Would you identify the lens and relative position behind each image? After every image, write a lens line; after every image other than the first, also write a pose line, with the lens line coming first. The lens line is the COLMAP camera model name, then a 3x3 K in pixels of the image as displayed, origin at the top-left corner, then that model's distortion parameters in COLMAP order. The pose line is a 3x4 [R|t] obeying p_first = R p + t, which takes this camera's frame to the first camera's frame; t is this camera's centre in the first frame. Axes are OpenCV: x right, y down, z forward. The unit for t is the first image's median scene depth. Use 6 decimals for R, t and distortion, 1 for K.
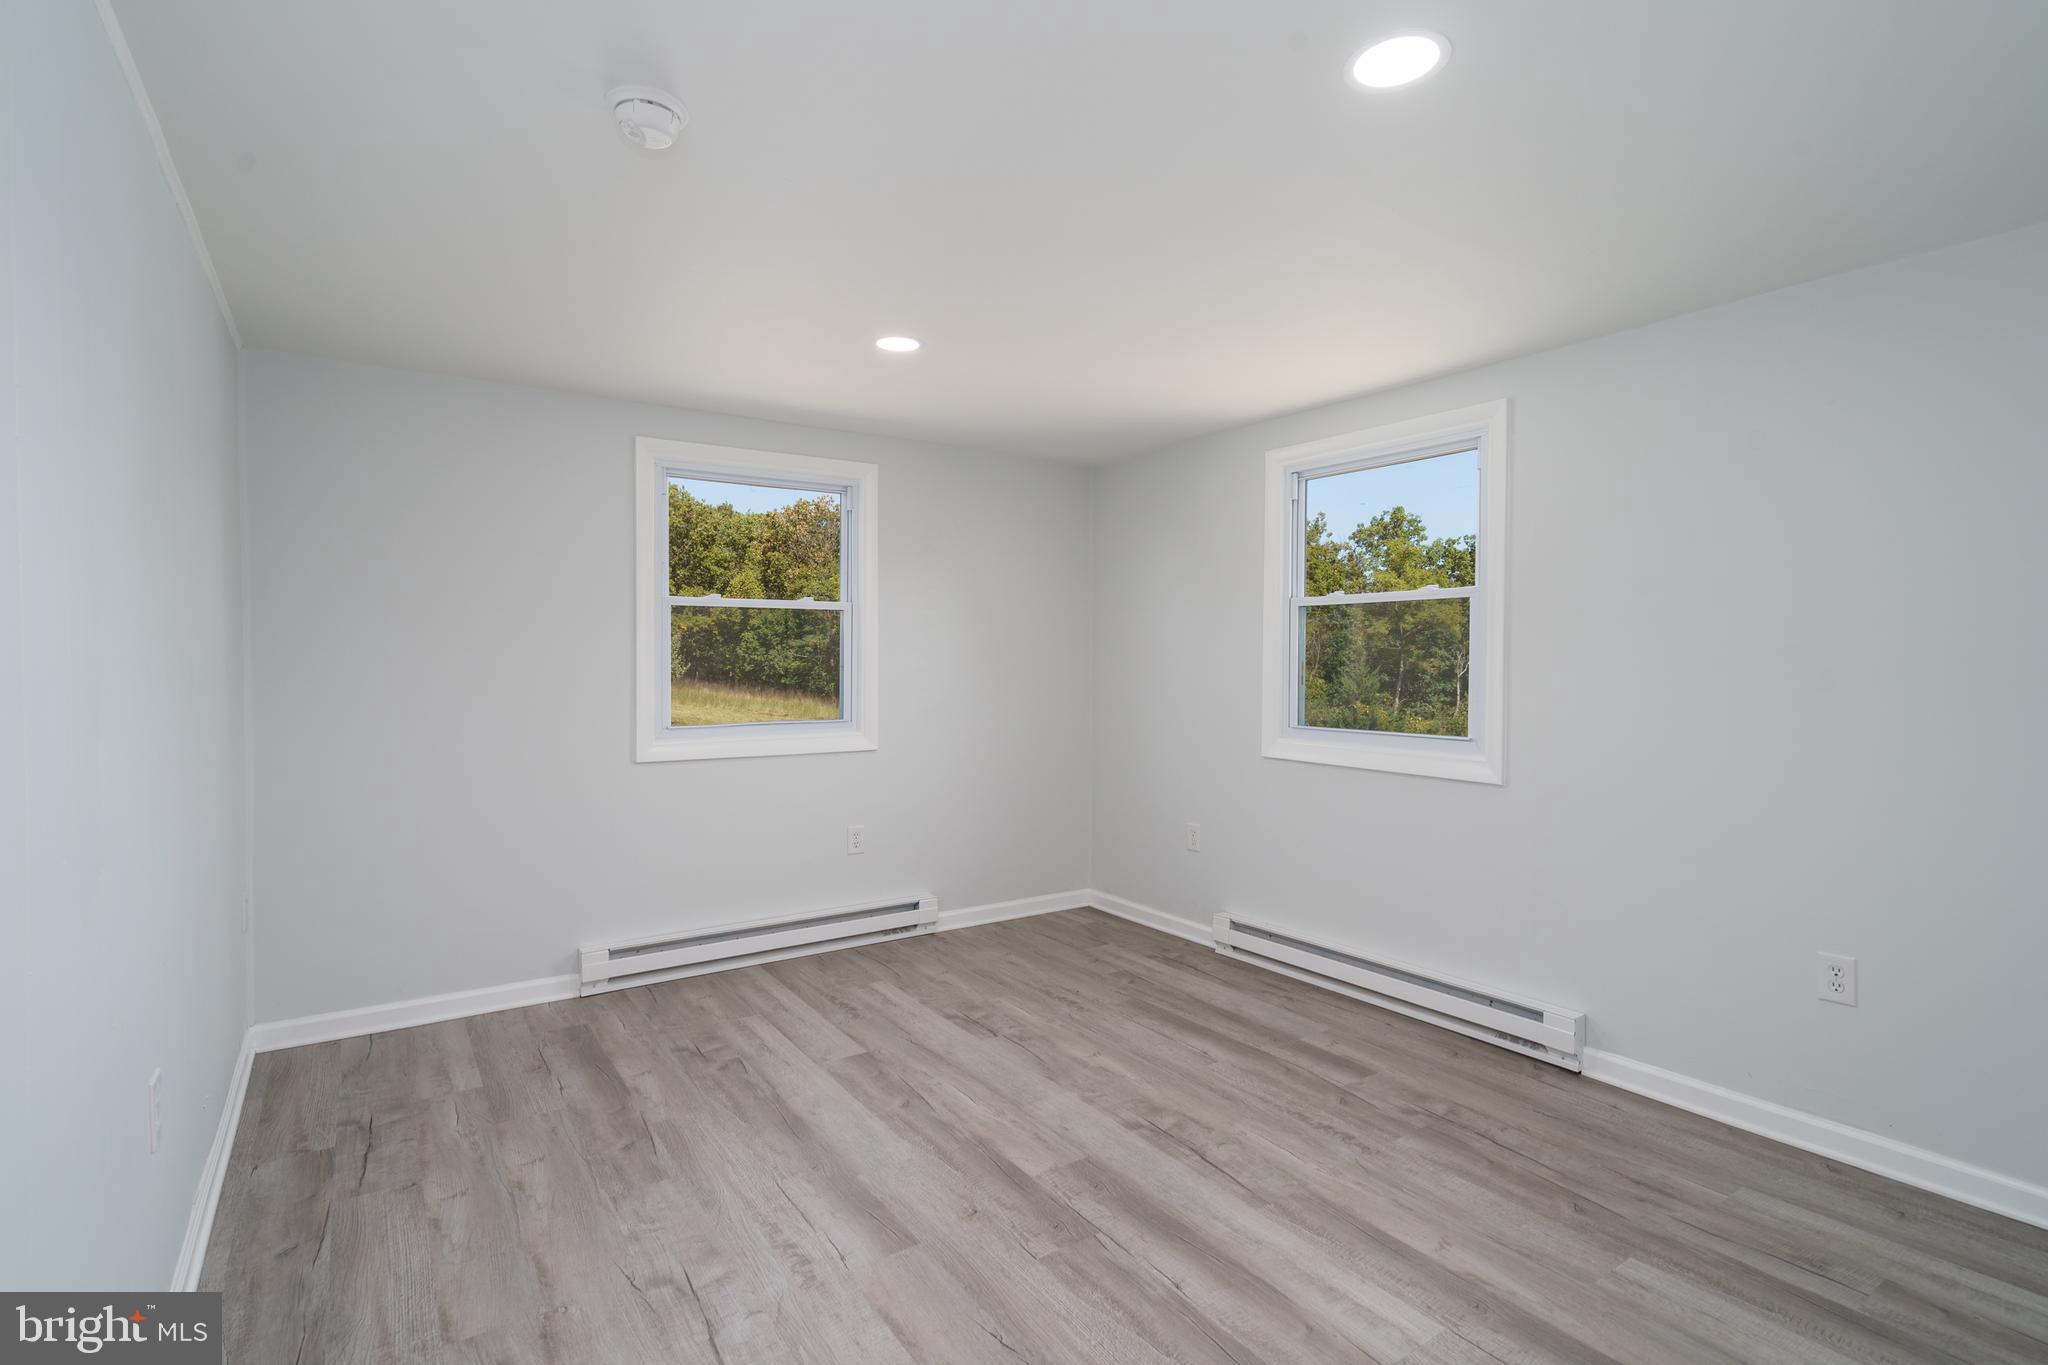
lens RADIAL K [[1022.2, 0, 1031.5], [0, 1022.2, 672.3], [0, 0, 1]] dist [0.001381, 0.000846]
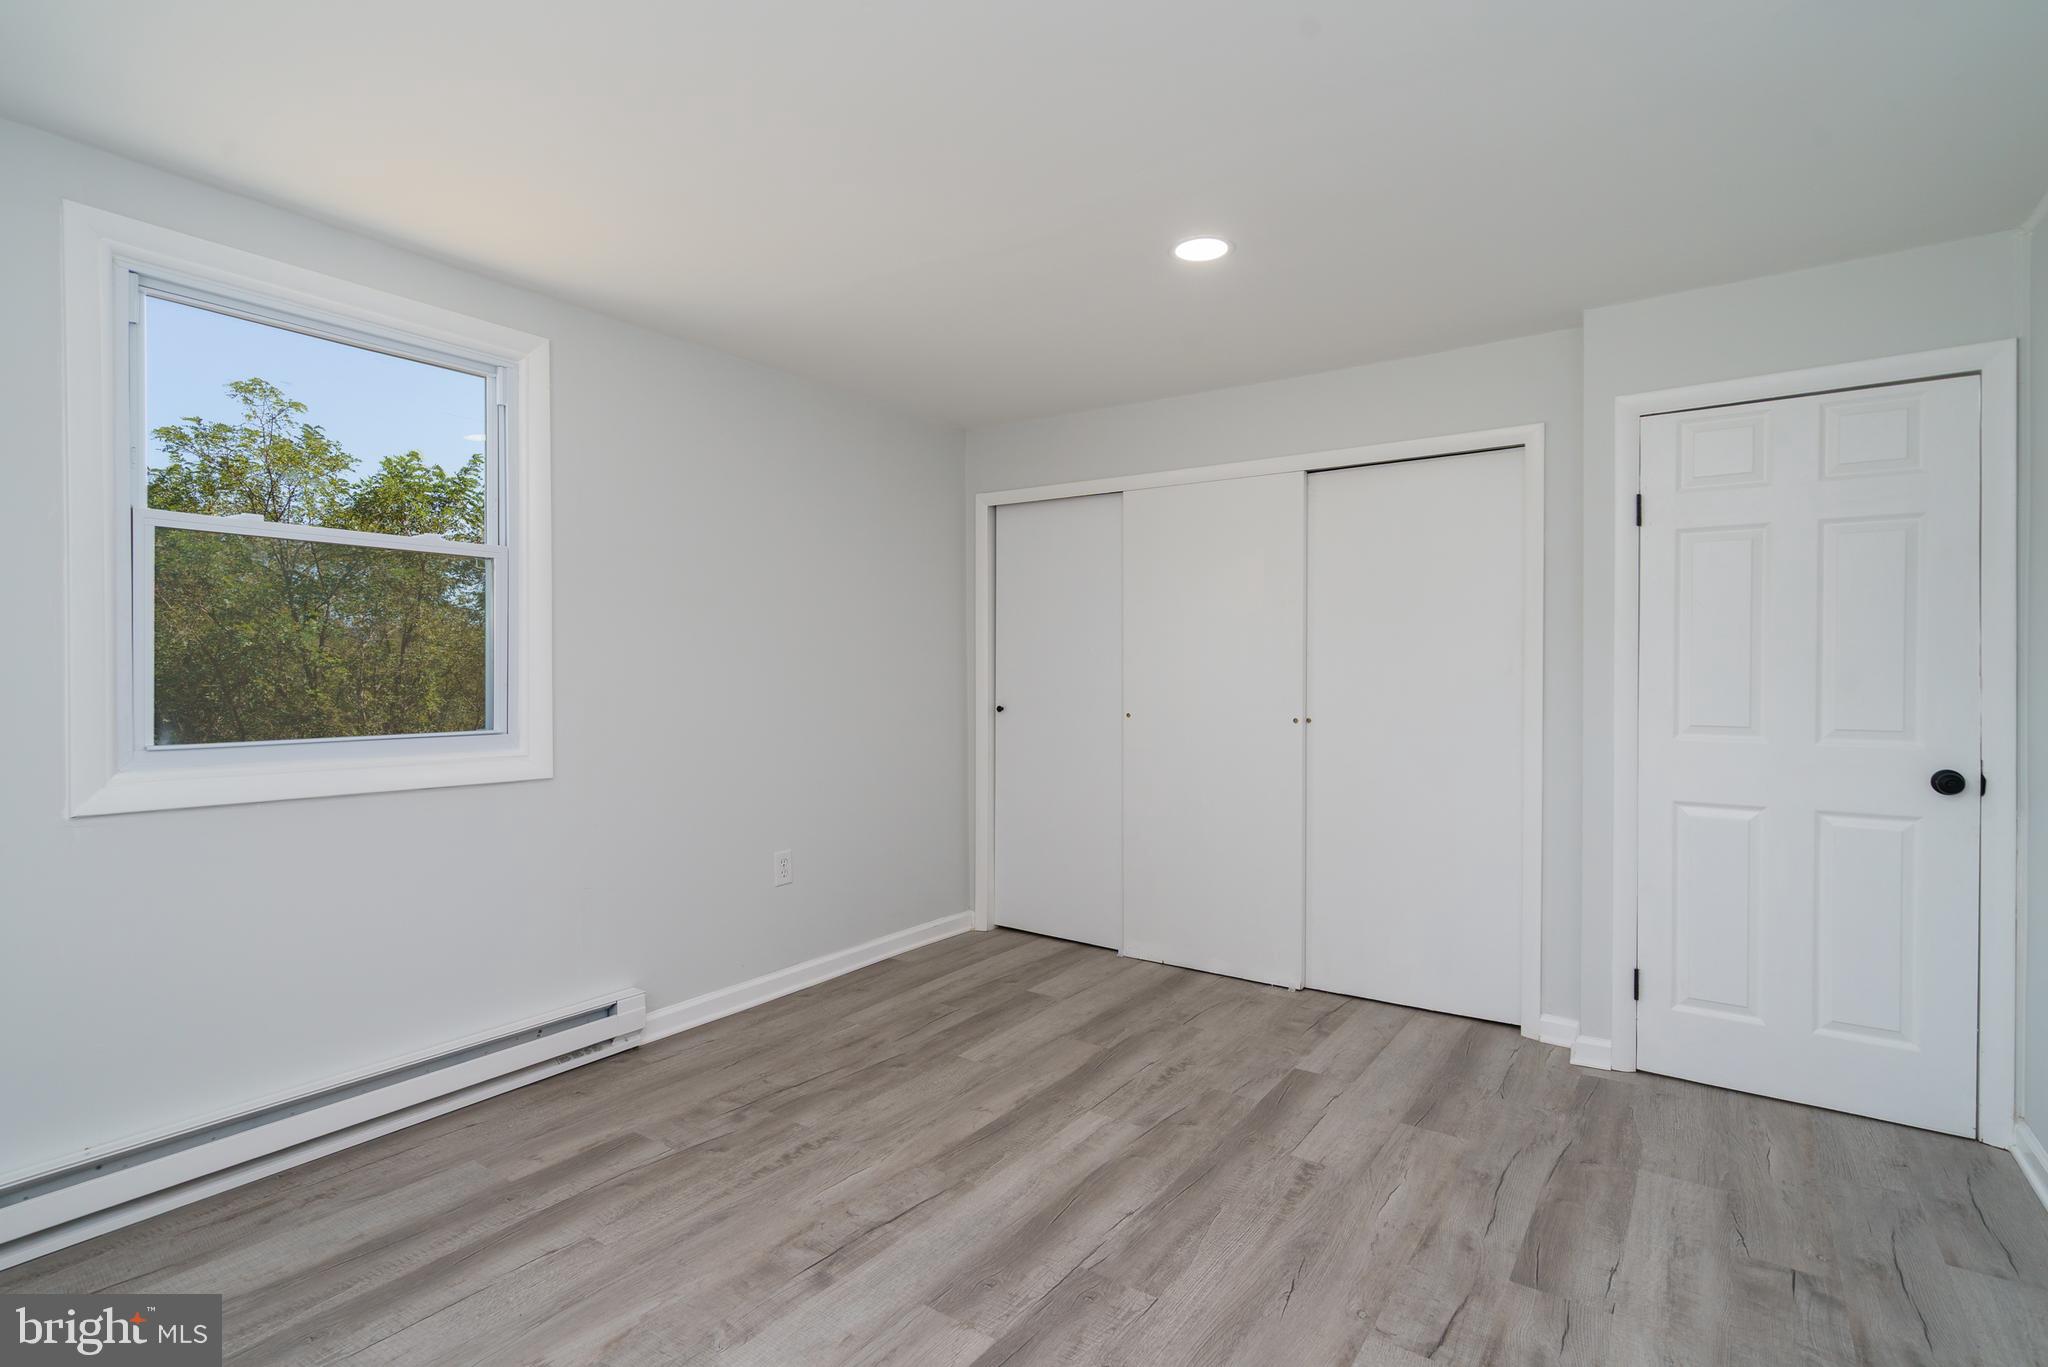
lens RADIAL K [[1022.2, 0, 1031.5], [0, 1022.2, 673.3], [0, 0, 1]] dist [0.001381, 0.000846]
pose [[-0.382434, -0.003209, 0.923977, -0.612893], [0.008624, 0.999938, 0.007043, 0.020946], [-0.923943, 0.010662, -0.382383, 1.142694]]
